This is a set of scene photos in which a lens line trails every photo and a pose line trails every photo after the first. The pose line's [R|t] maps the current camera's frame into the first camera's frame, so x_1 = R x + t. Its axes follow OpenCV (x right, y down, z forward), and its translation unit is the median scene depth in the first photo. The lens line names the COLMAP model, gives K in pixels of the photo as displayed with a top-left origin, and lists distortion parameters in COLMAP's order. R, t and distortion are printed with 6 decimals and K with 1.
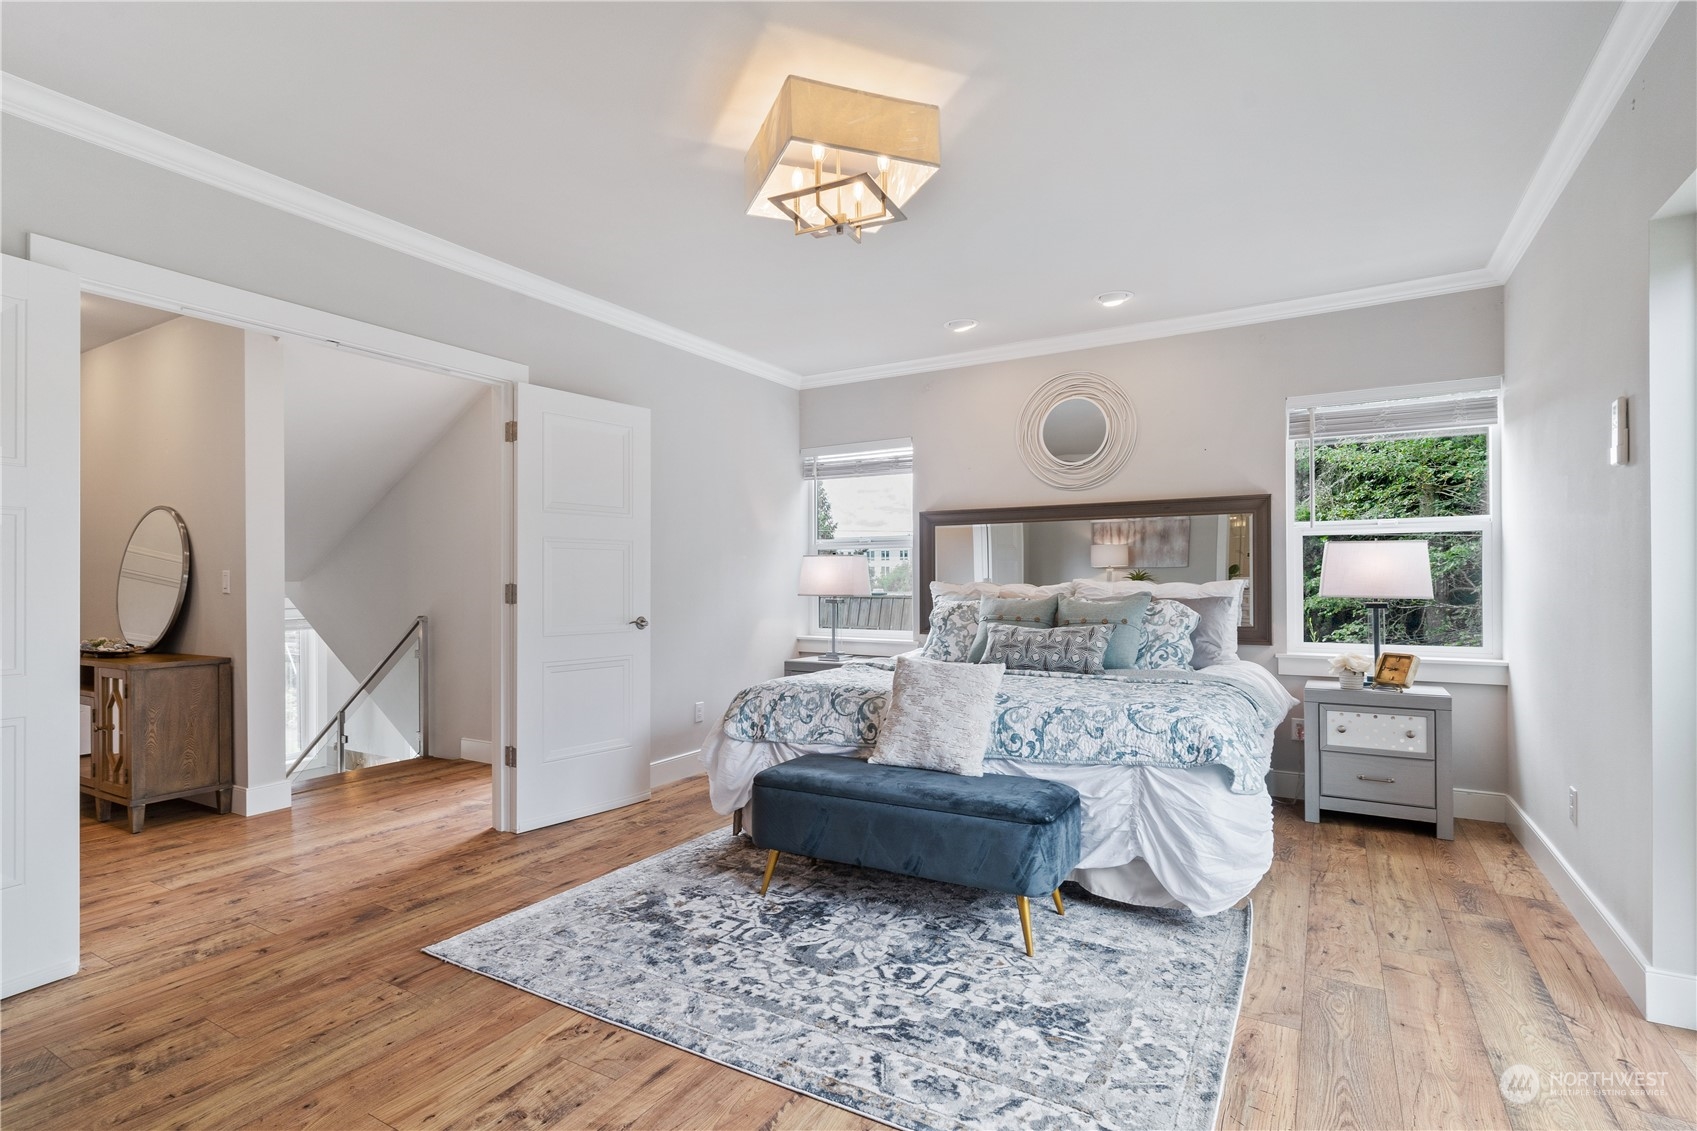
lens RADIAL K [[830.7, 0, 829.9], [0, 830.7, 571.0], [0, 0, 1]] dist [0.005474, -0.000922]
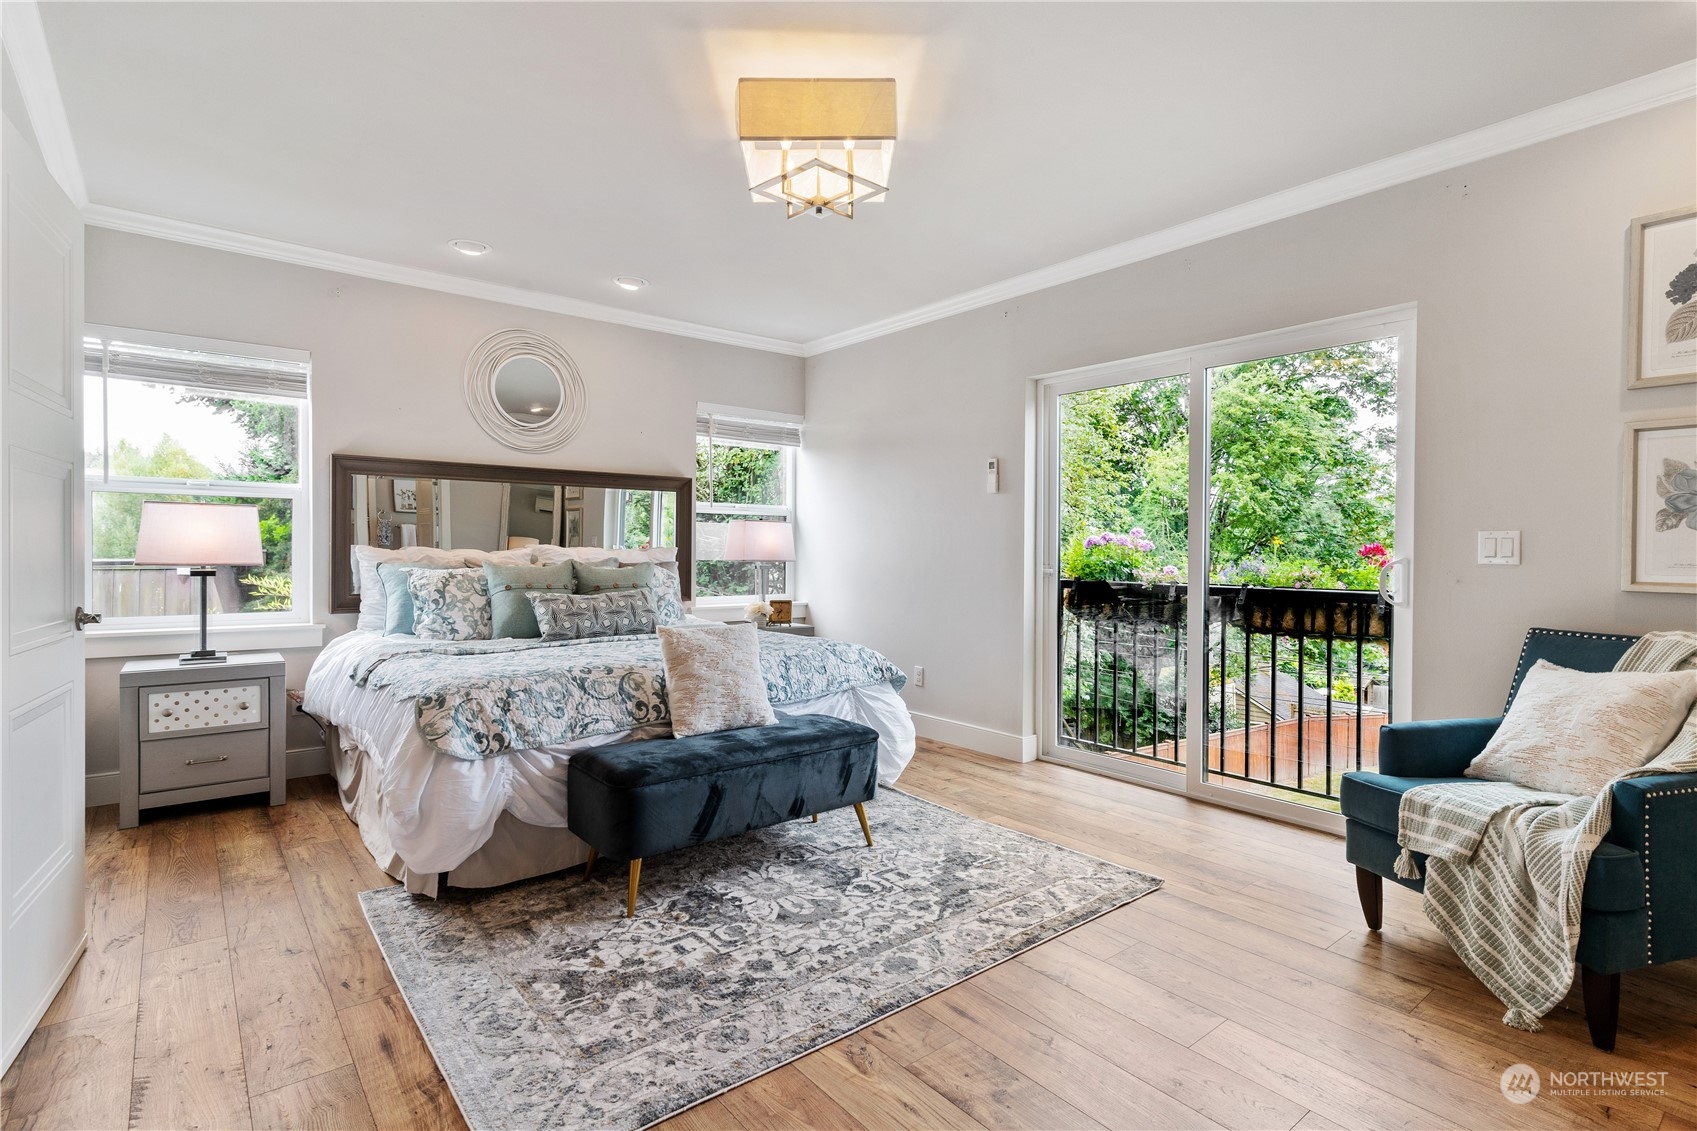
lens RADIAL K [[830.7, 0, 879.8], [0, 830.7, 548.9], [0, 0, 1]] dist [0.005474, -0.000922]
pose [[0.325700, 0.008722, 0.945433, -0.836913], [-0.021514, 0.999767, -0.001812, 0.012572], [-0.945228, -0.019749, 0.325812, 0.515012]]
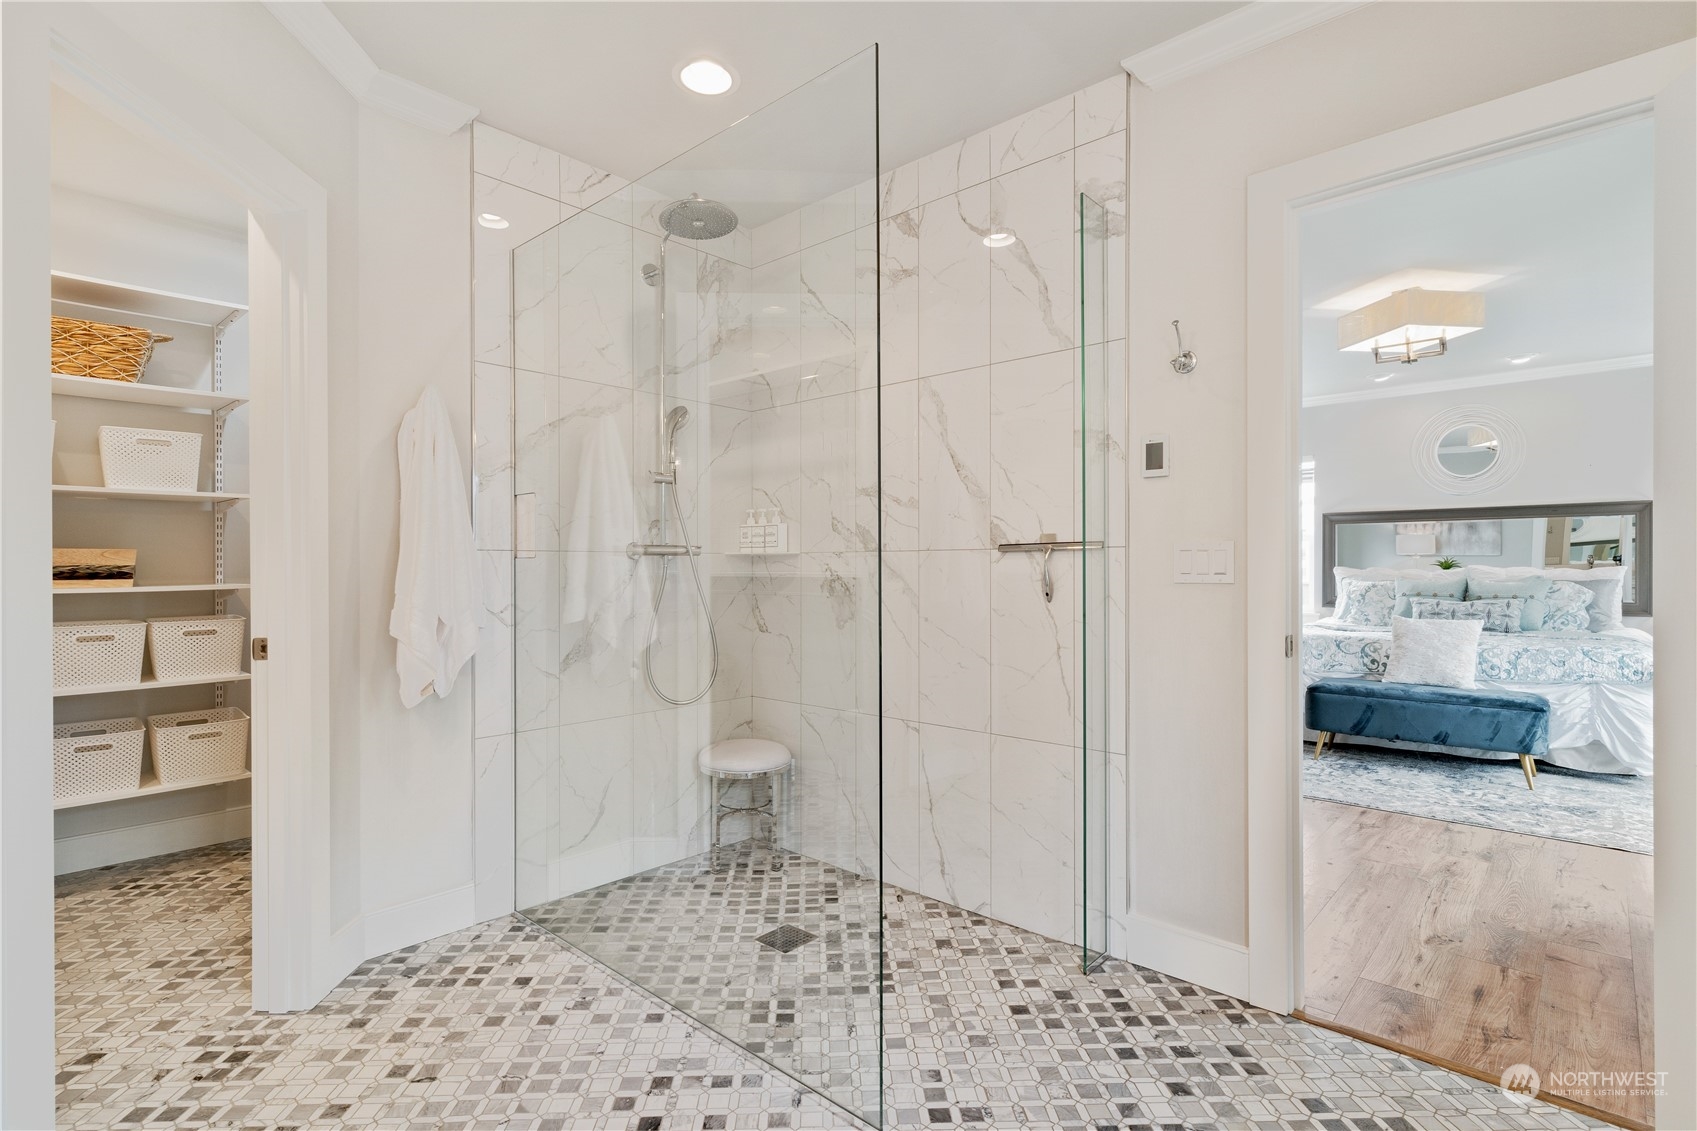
lens RADIAL K [[830.7, 0, 849.4], [0, 830.7, 566.2], [0, 0, 1]] dist [0.005474, -0.000922]
pose [[0.981701, 0.002047, -0.190416, -0.696835], [-0.000007, 0.999943, 0.010714, -0.005699], [0.190427, -0.010517, 0.981645, -0.798684]]
